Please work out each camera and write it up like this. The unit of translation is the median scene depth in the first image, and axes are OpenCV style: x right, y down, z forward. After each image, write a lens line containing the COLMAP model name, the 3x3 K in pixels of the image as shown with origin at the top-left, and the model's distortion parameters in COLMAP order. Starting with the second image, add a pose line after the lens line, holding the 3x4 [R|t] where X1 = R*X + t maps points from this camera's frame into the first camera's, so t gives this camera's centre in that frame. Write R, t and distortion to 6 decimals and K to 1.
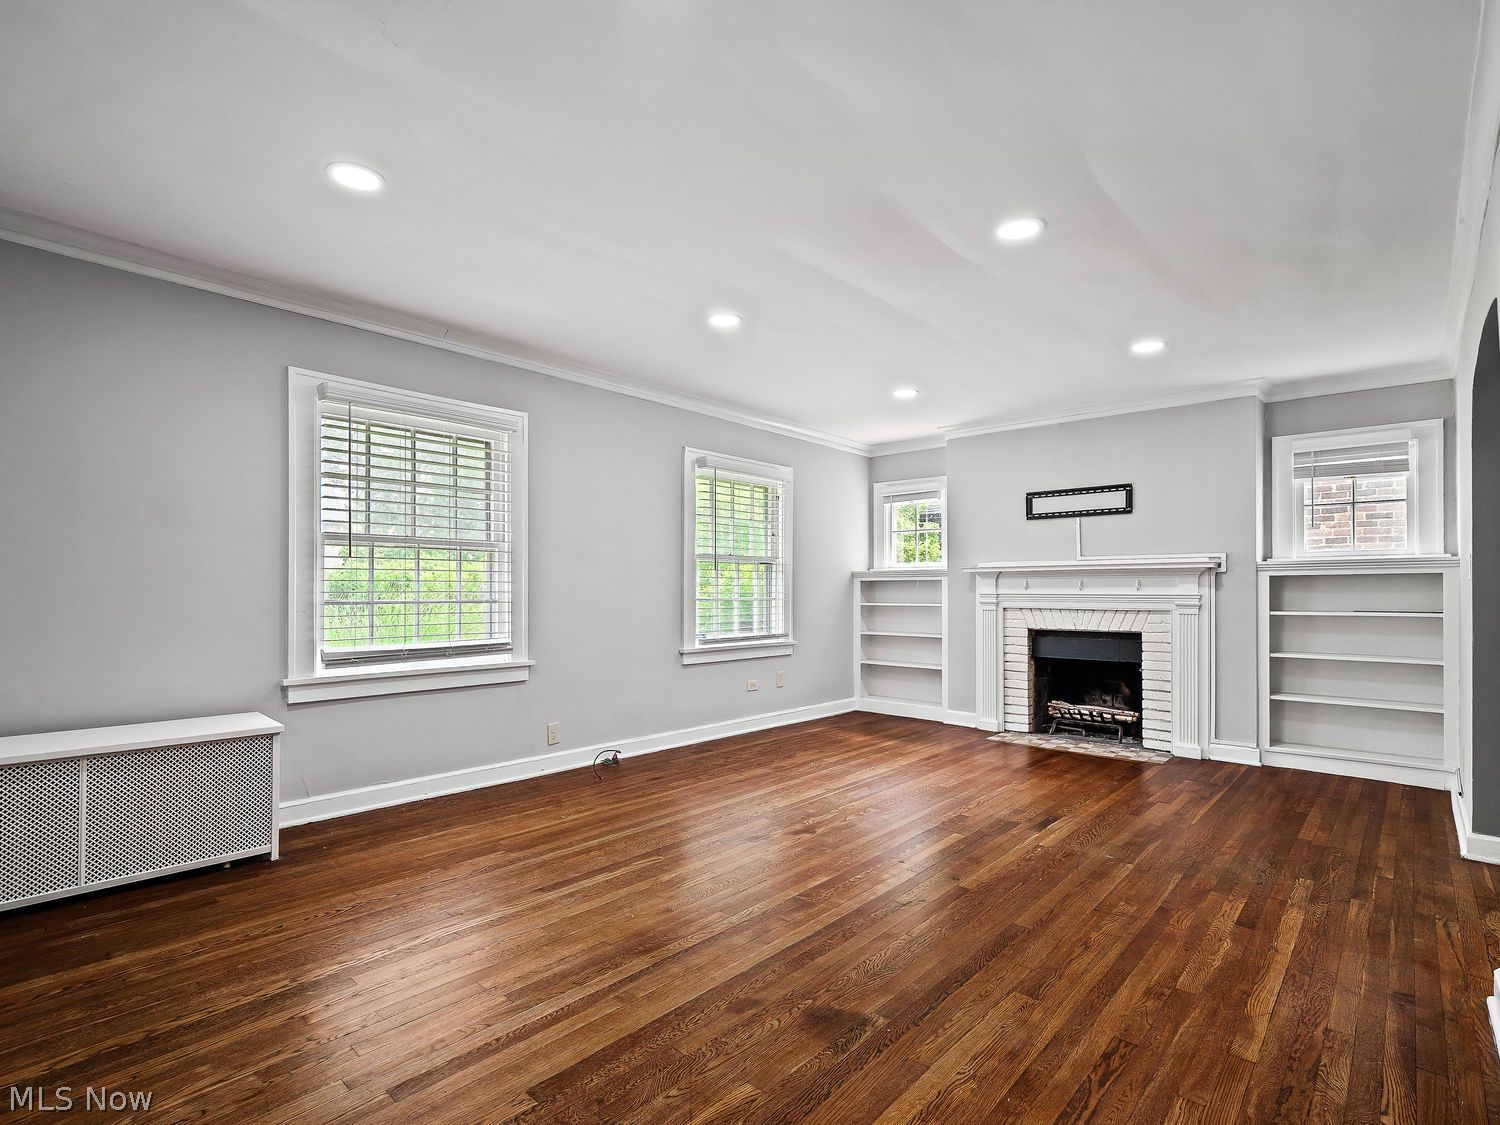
lens RADIAL K [[739.4, 0, 740.7], [0, 739.4, 586.3], [0, 0, 1]] dist [0.001260, -0.001593]
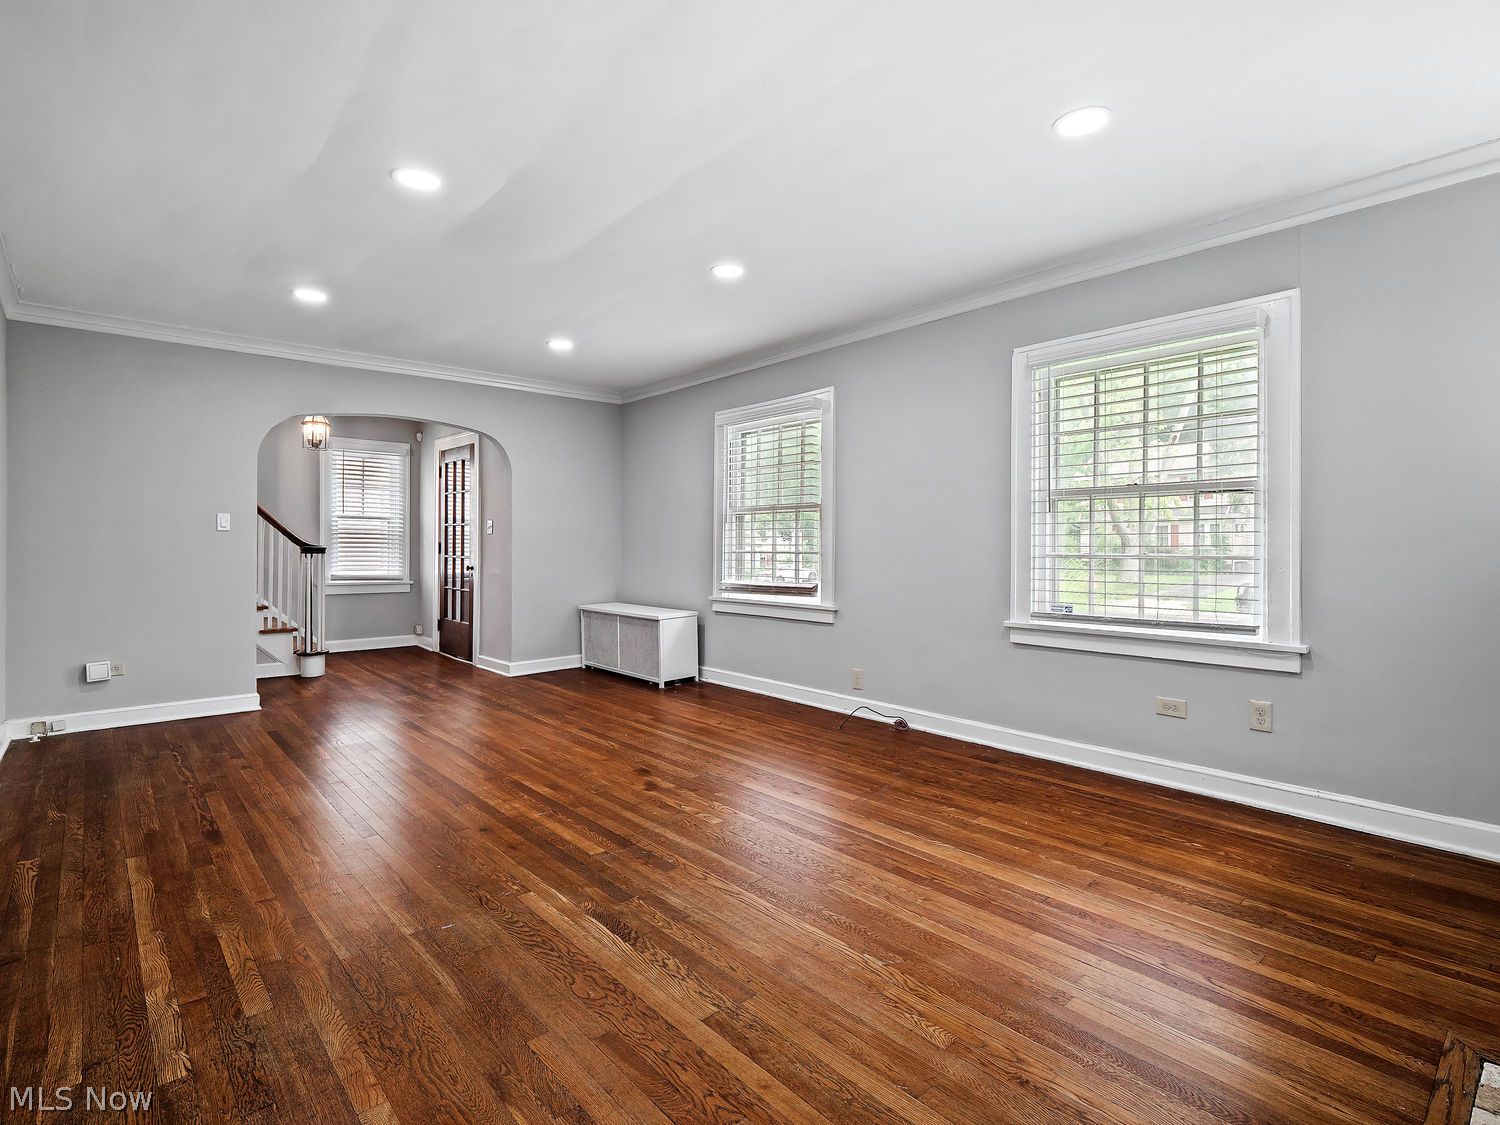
lens RADIAL K [[737.1, 0, 746.6], [0, 737.1, 541.0], [0, 0, 1]] dist [0.001847, -0.000777]
pose [[-0.100440, -0.008520, -0.994907, 0.737221], [0.003707, 0.999953, -0.008938, 0.009647], [0.994936, -0.004586, -0.100404, 0.859859]]
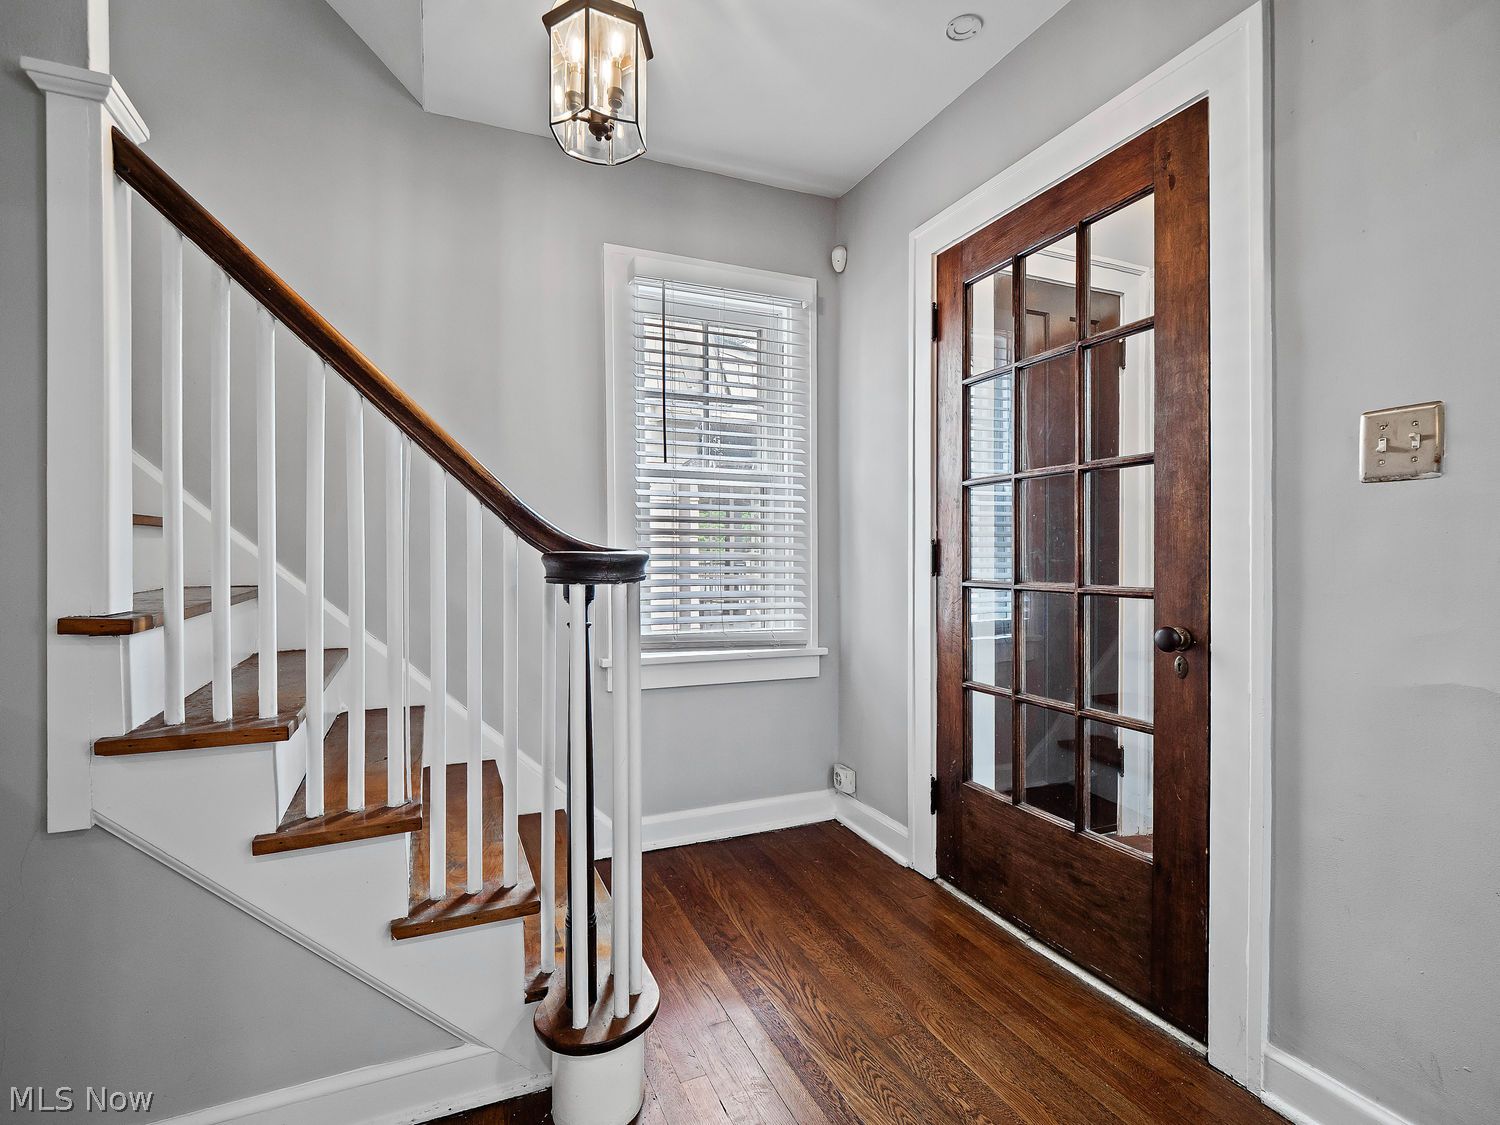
lens RADIAL K [[733.9, 0, 740.8], [0, 733.9, 568.7], [0, 0, 1]] dist [-0.002086, 0.000163]
pose [[-0.414272, 0.012278, -0.910070, -0.202027], [0.009694, 0.999912, 0.009078, 0.009624], [0.910101, -0.005061, -0.414355, 0.169458]]
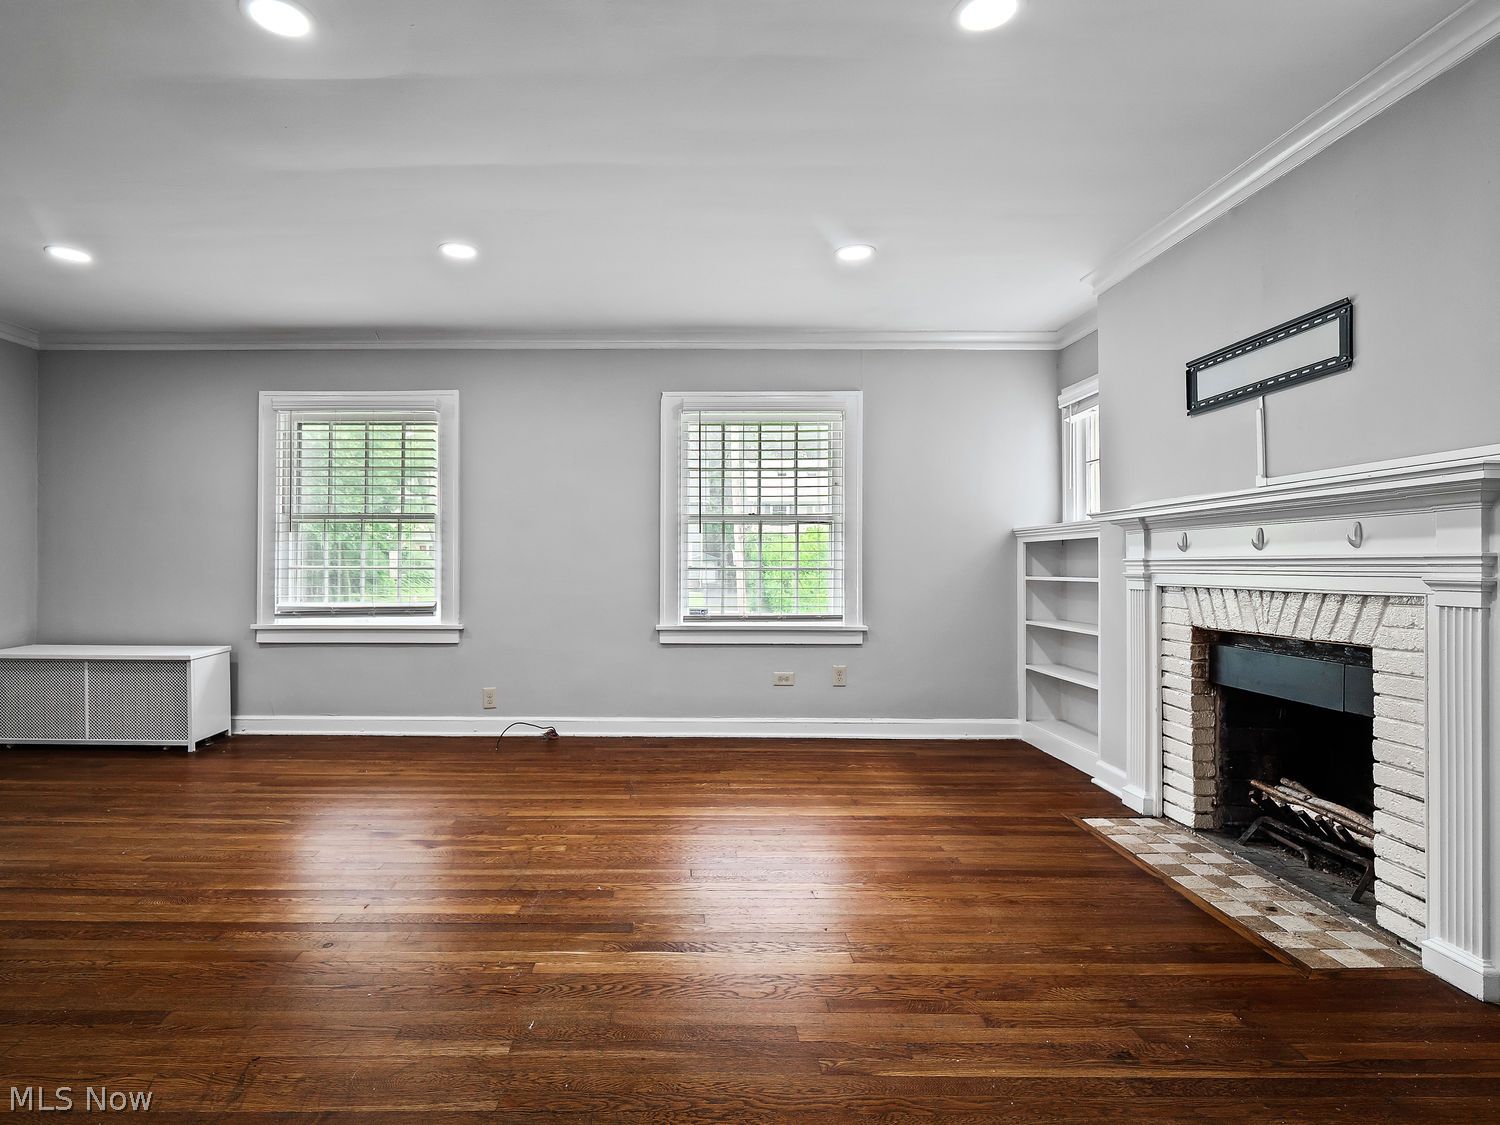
lens RADIAL K [[752.7, 0, 680.0], [0, 752.7, 563.0], [0, 0, 1]] dist [0.005342, -0.007990]
pose [[0.668213, -0.004628, -0.743955, 0.634641], [0.005388, 0.999985, -0.001381, 0.013816], [0.743950, -0.003086, 0.668228, 0.452329]]
